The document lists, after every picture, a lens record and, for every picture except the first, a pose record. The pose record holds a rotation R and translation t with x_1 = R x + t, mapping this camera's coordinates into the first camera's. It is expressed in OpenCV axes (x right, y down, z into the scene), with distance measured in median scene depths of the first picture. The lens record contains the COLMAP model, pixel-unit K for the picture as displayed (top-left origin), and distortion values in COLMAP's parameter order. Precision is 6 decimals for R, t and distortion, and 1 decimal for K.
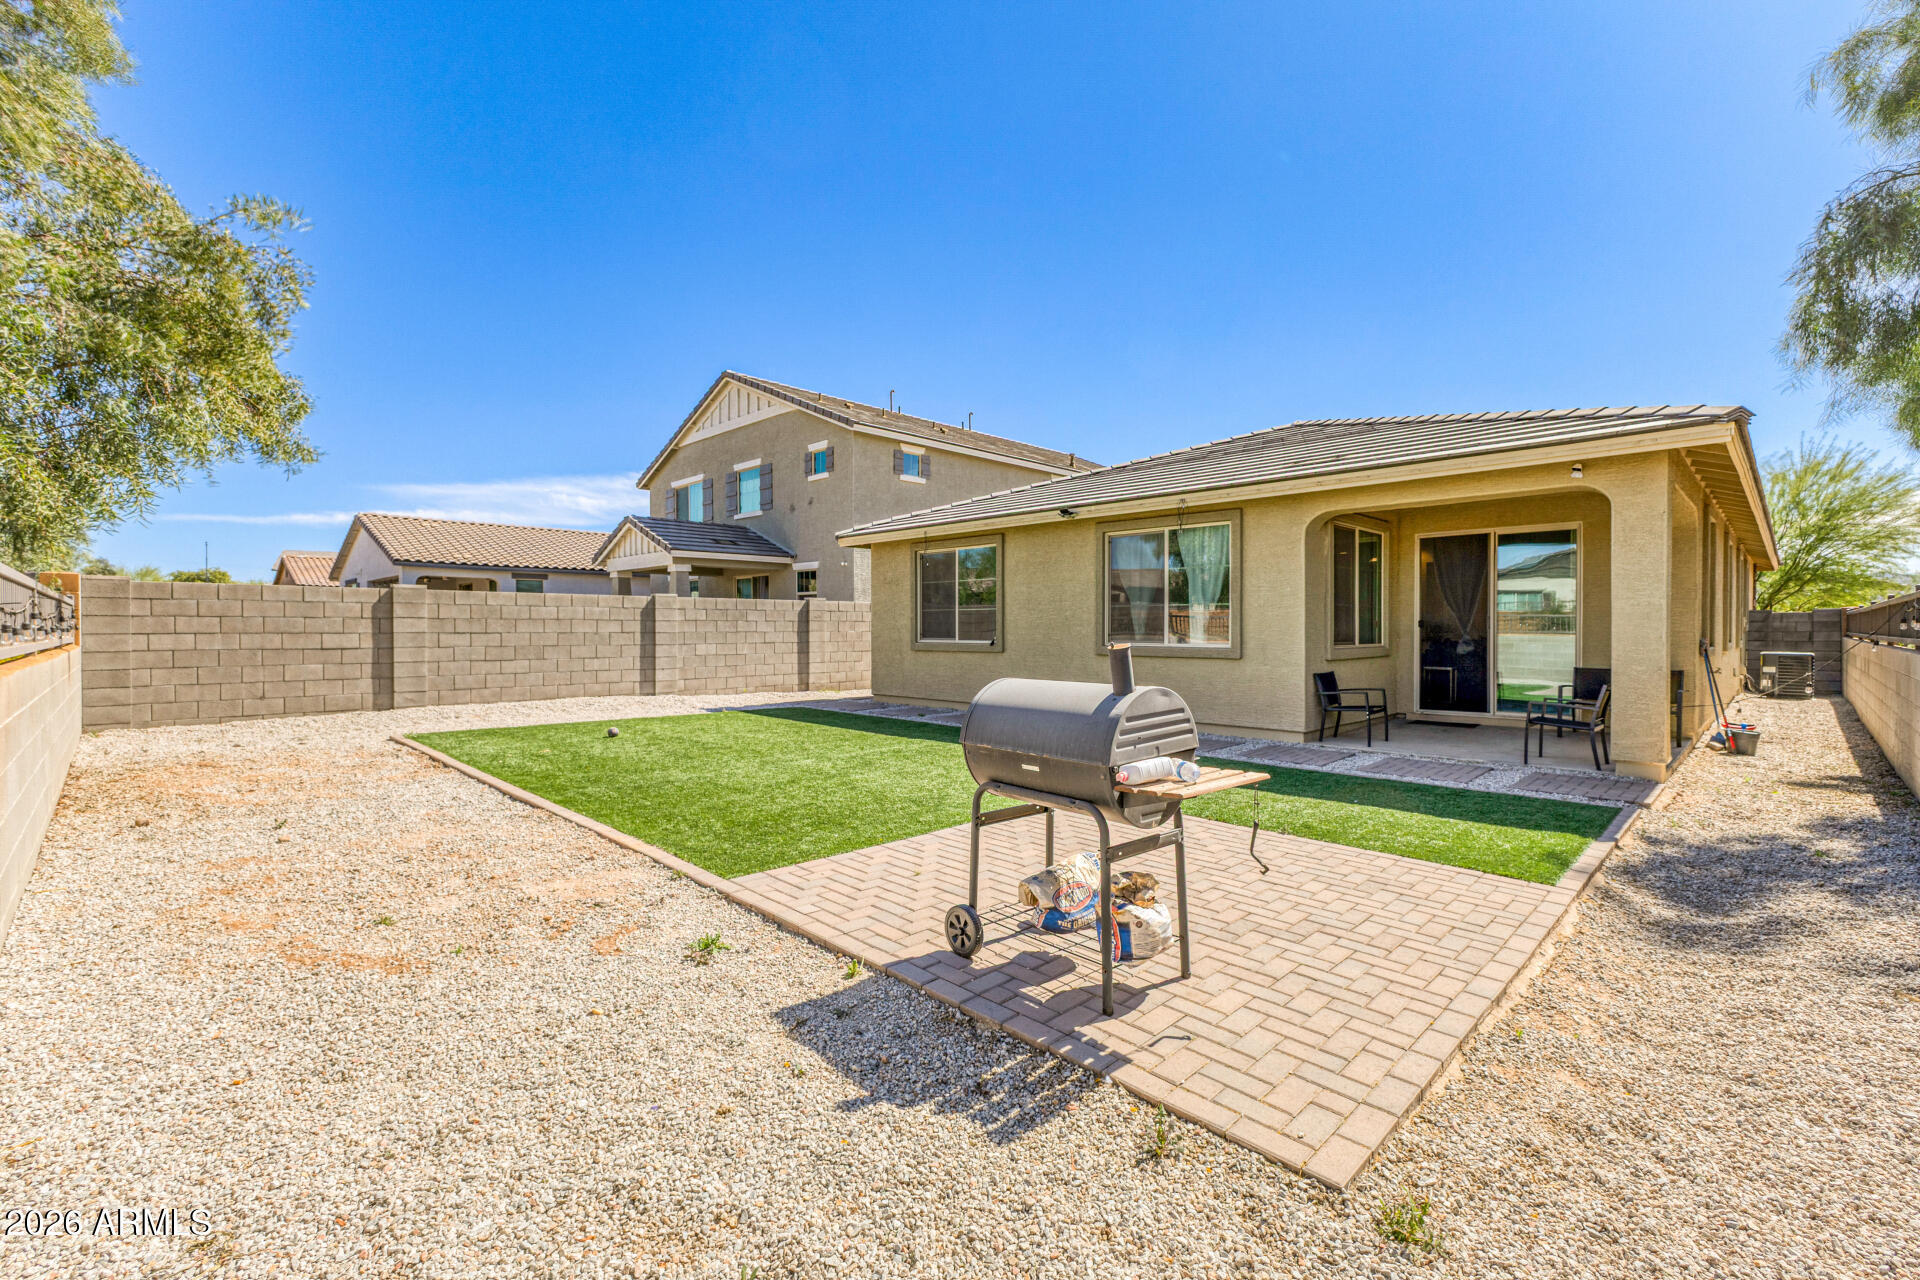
lens RADIAL K [[829.3, 0, 954.8], [0, 829.3, 631.1], [0, 0, 1]] dist [0.007274, -0.002383]
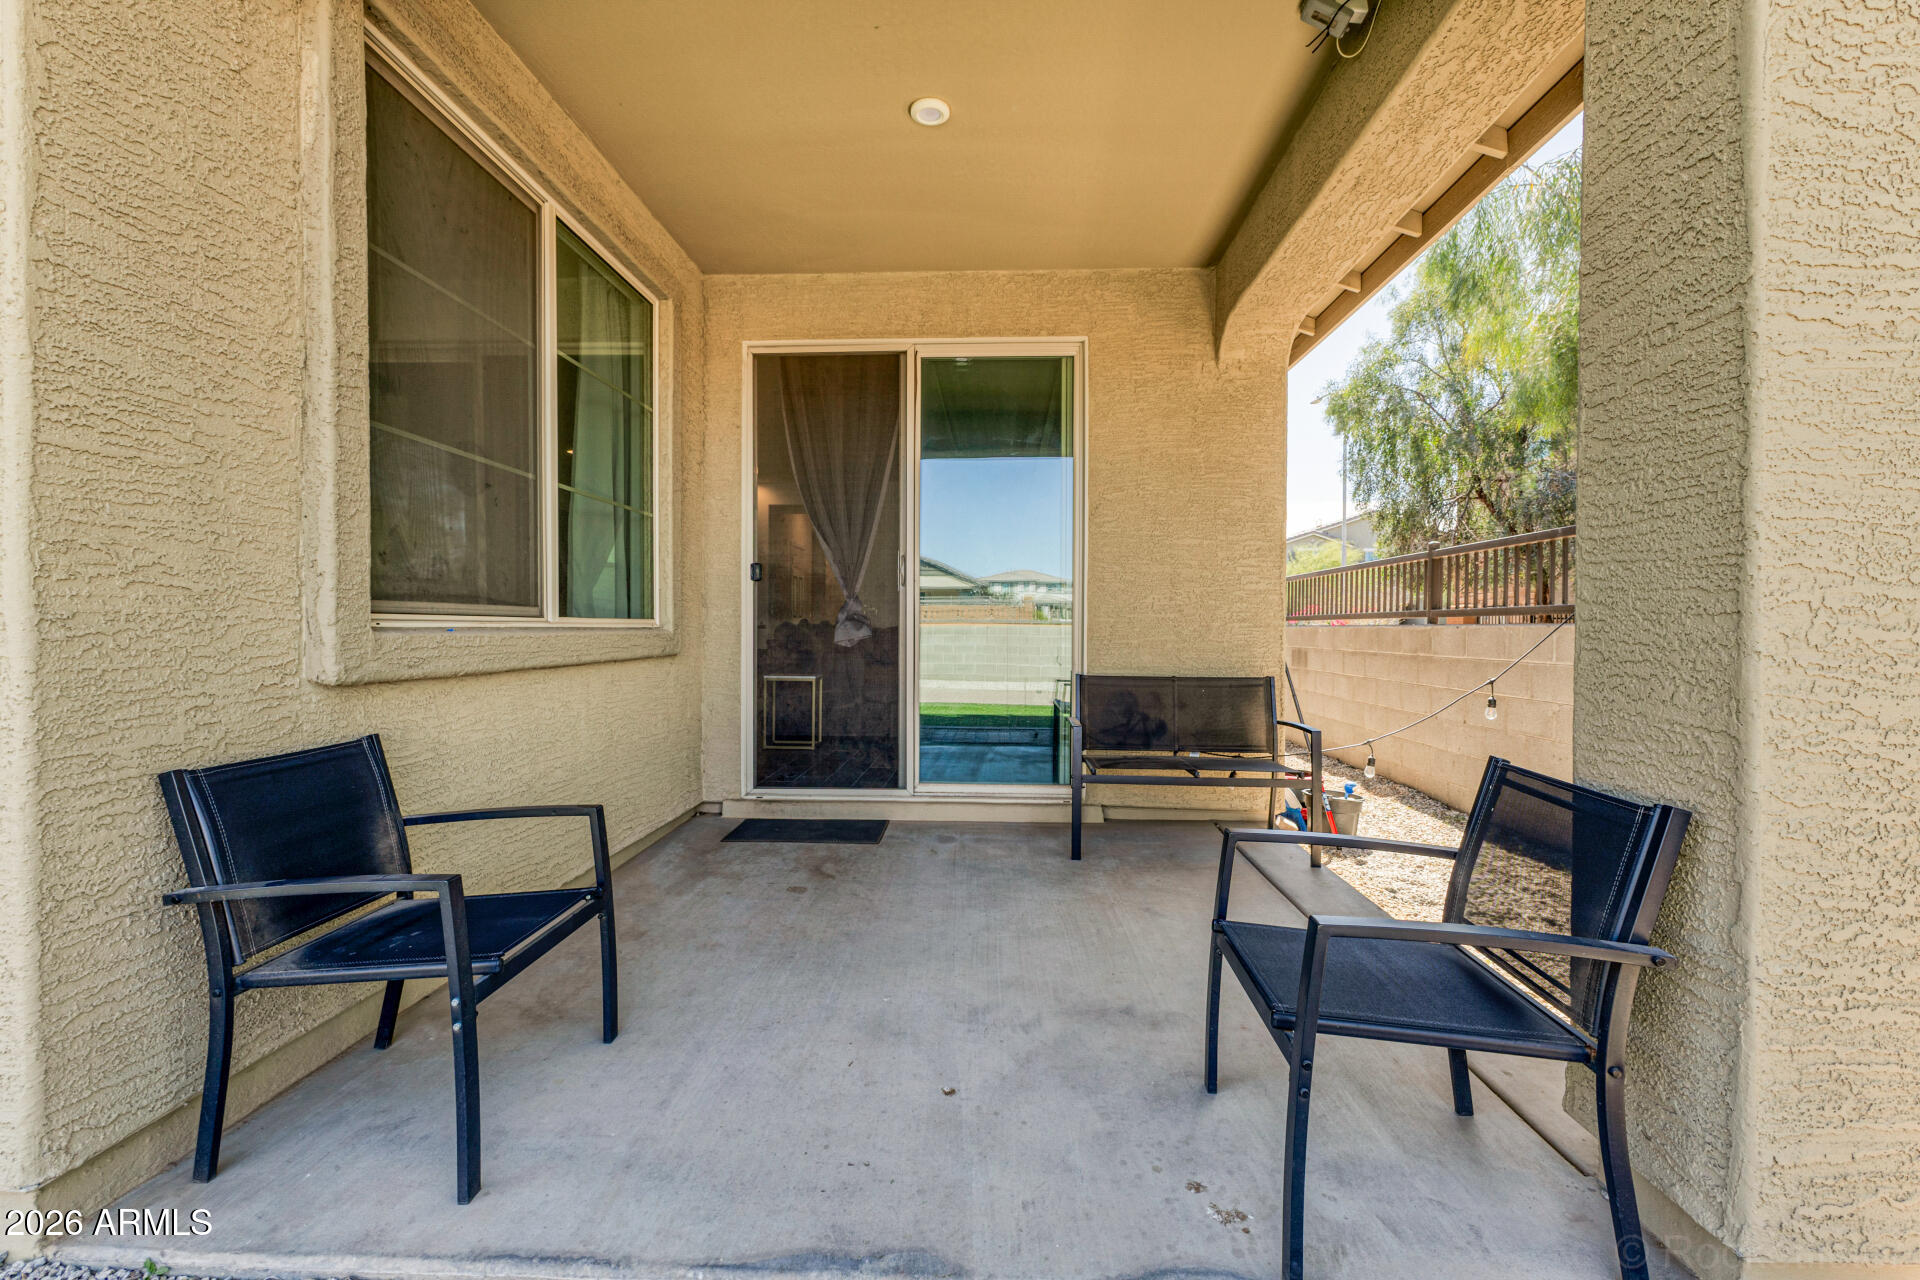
lens RADIAL K [[829.3, 0, 958.3], [0, 829.3, 637.6], [0, 0, 1]] dist [0.007274, -0.002383]
pose [[0.741503, -0.005555, 0.670927, 0.362963], [-0.002870, 0.999930, 0.011451, 0.017483], [-0.670944, -0.010416, 0.741435, 0.634288]]
